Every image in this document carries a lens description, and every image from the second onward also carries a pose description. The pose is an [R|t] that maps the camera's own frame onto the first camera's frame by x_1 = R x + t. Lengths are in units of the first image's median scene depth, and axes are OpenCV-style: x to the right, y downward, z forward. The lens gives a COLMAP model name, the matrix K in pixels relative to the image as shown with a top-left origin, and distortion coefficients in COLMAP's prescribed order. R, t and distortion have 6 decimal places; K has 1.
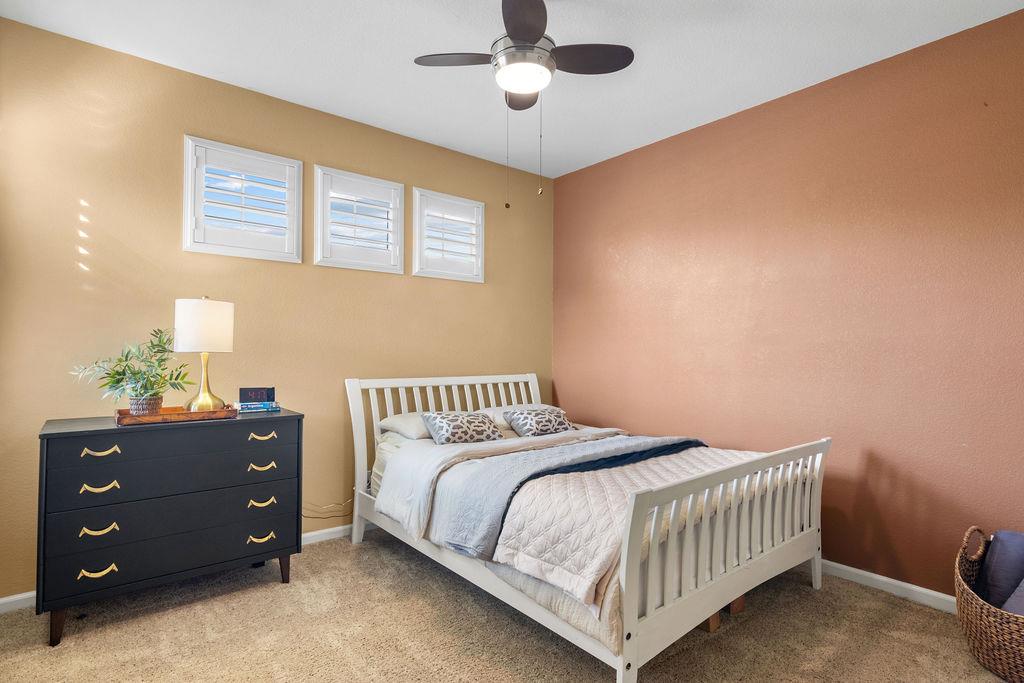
lens RADIAL K [[519.2, 0, 511.1], [0, 519.2, 346.8], [0, 0, 1]] dist [-0.002180, -0.001771]
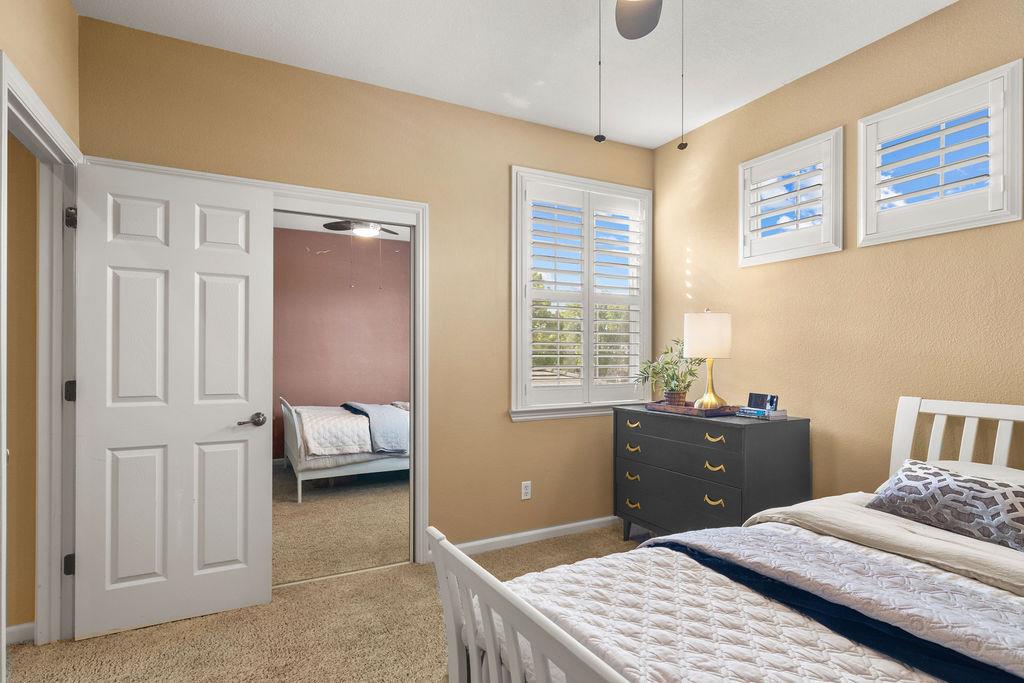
lens RADIAL K [[519.2, 0, 503.6], [0, 519.2, 352.1], [0, 0, 1]] dist [-0.002180, -0.001771]
pose [[-0.193808, -0.006991, -0.981015, 0.583877], [0.012364, 0.999878, -0.009568, 0.002872], [0.980962, -0.013984, -0.193698, 0.723206]]
